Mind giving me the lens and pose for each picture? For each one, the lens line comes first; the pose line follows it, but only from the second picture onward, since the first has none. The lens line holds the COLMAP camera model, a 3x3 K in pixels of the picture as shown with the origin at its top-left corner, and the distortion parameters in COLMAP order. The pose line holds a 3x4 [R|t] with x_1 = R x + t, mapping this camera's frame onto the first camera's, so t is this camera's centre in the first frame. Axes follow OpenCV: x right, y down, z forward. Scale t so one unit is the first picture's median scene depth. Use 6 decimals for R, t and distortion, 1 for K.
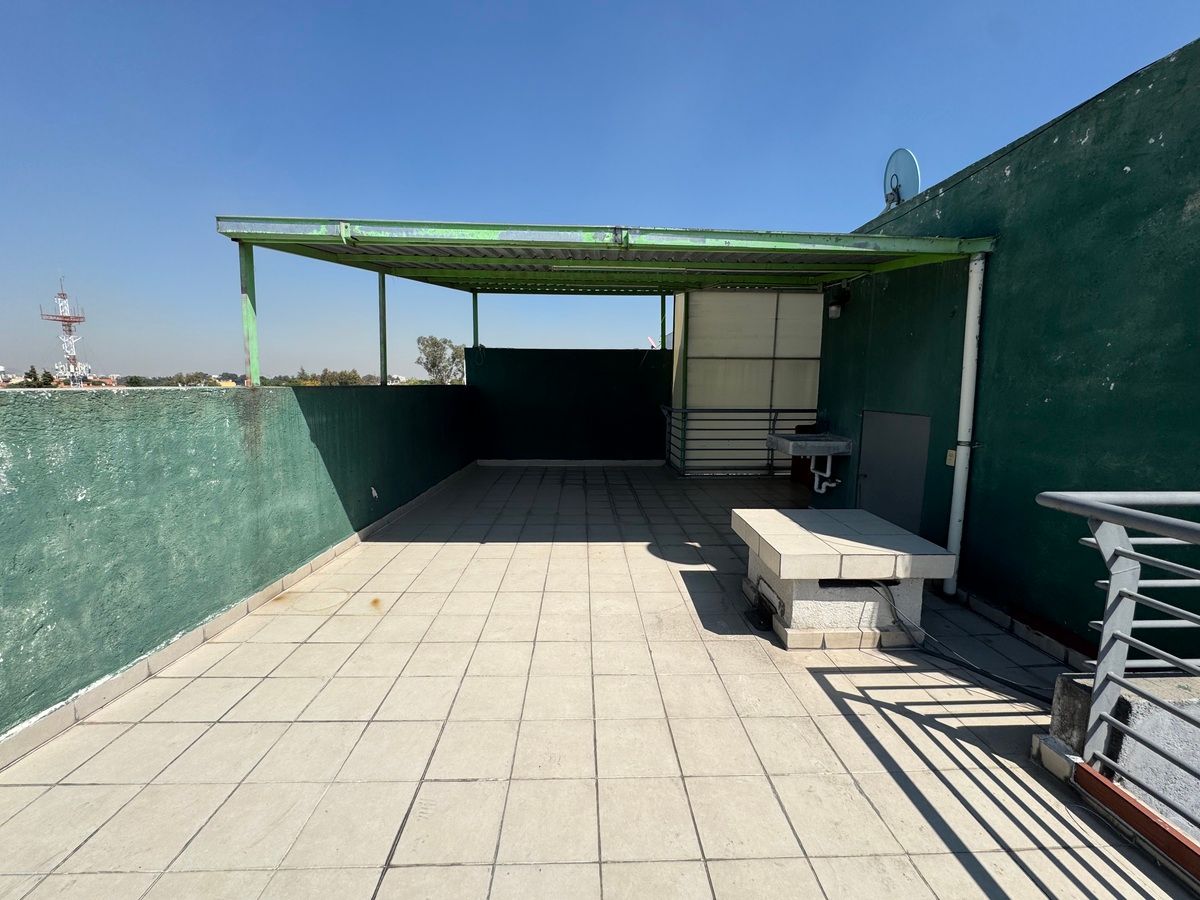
lens RADIAL K [[478.7, 0, 600.0], [0, 478.7, 450.0], [0, 0, 1]] dist [-0.002640, 0.000103]
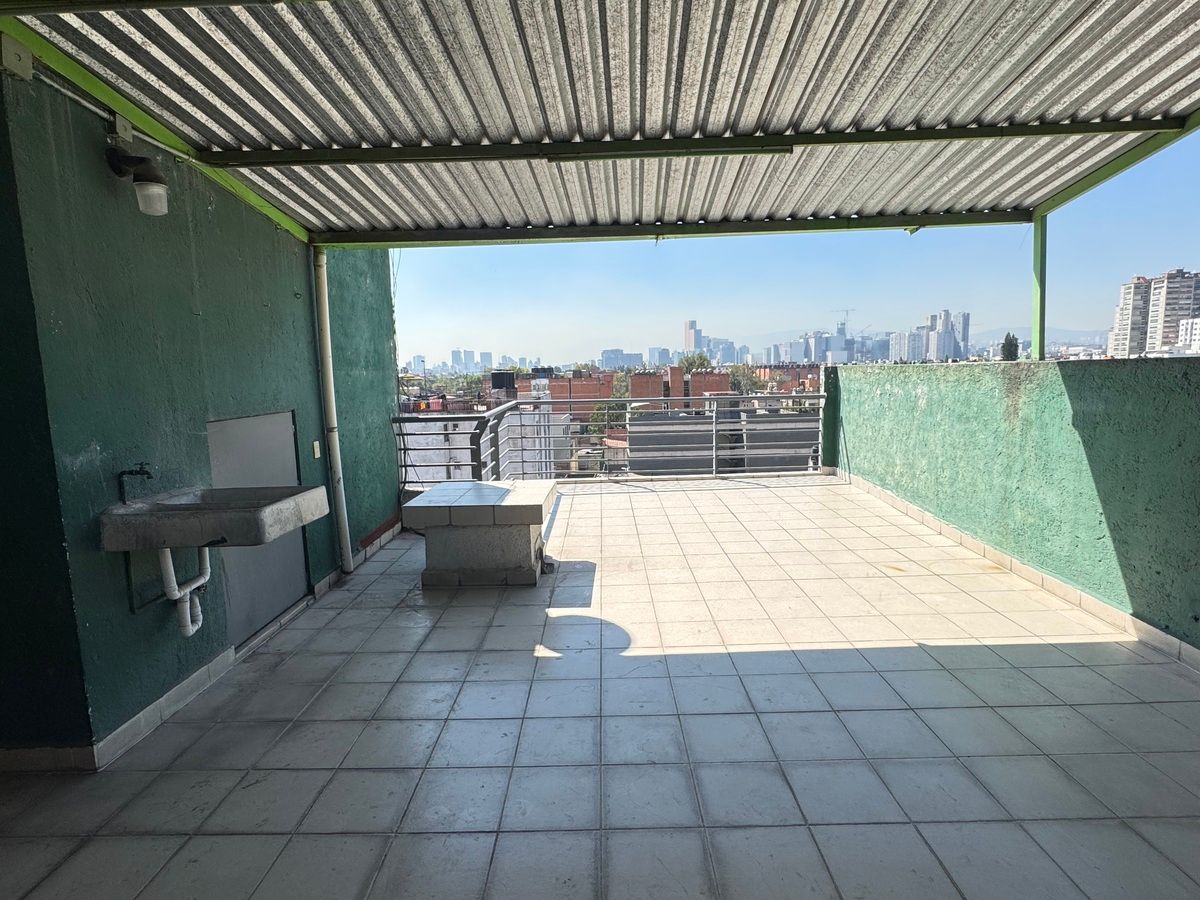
lens RADIAL K [[605.1, 0, 598.2], [0, 605.1, 446.5], [0, 0, 1]] dist [-0.003131, 0.000385]
pose [[-0.998748, 0.013186, 0.048246, 0.131617], [0.025059, 0.966742, 0.254524, -0.324926], [-0.043285, 0.255414, -0.965862, 2.462217]]
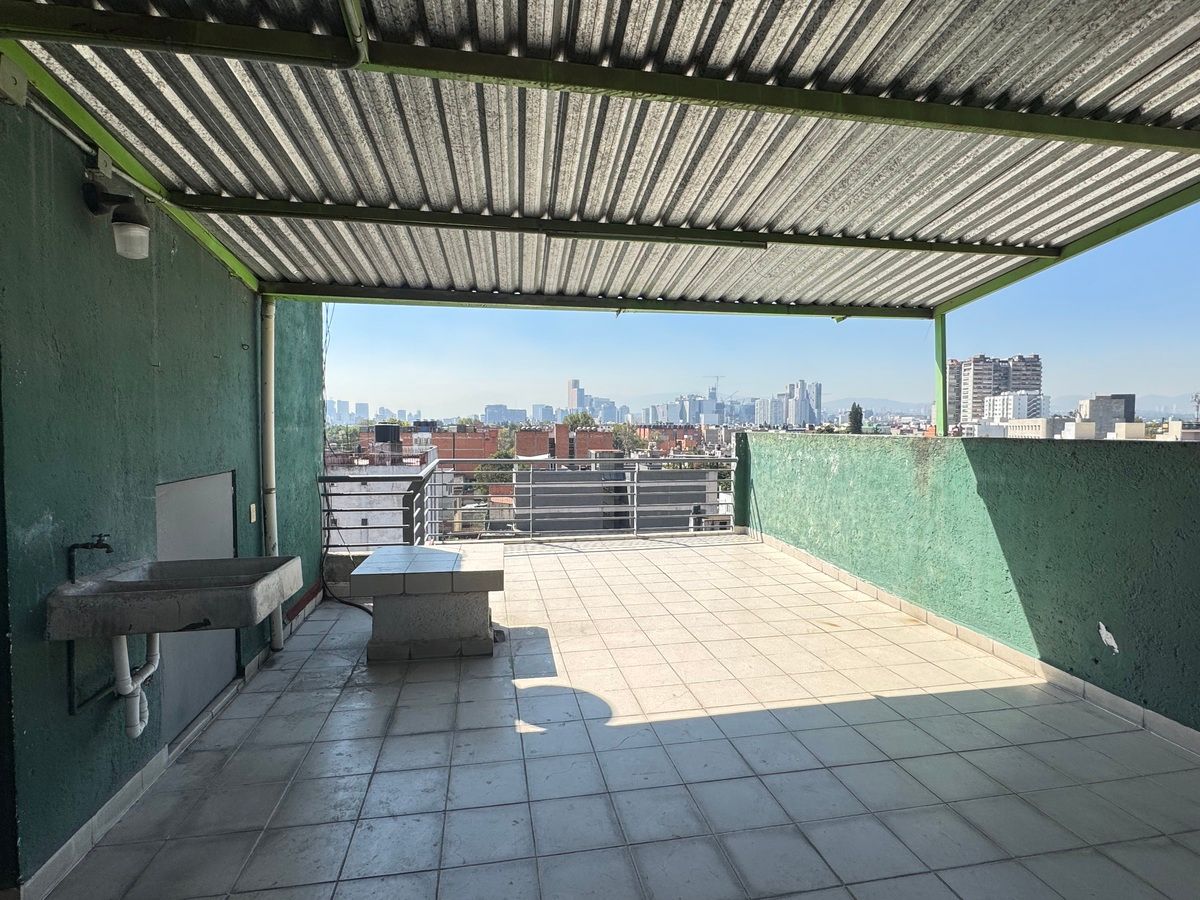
lens RADIAL K [[603.6, 0, 600.0], [0, 603.6, 450.0], [0, 0, 1]] dist [-0.002195, 0.000190]
pose [[-0.989175, -0.003476, -0.146696, 0.312607], [-0.028534, 0.985192, 0.169064, -0.345134], [0.143936, 0.171420, -0.974627, 2.462437]]
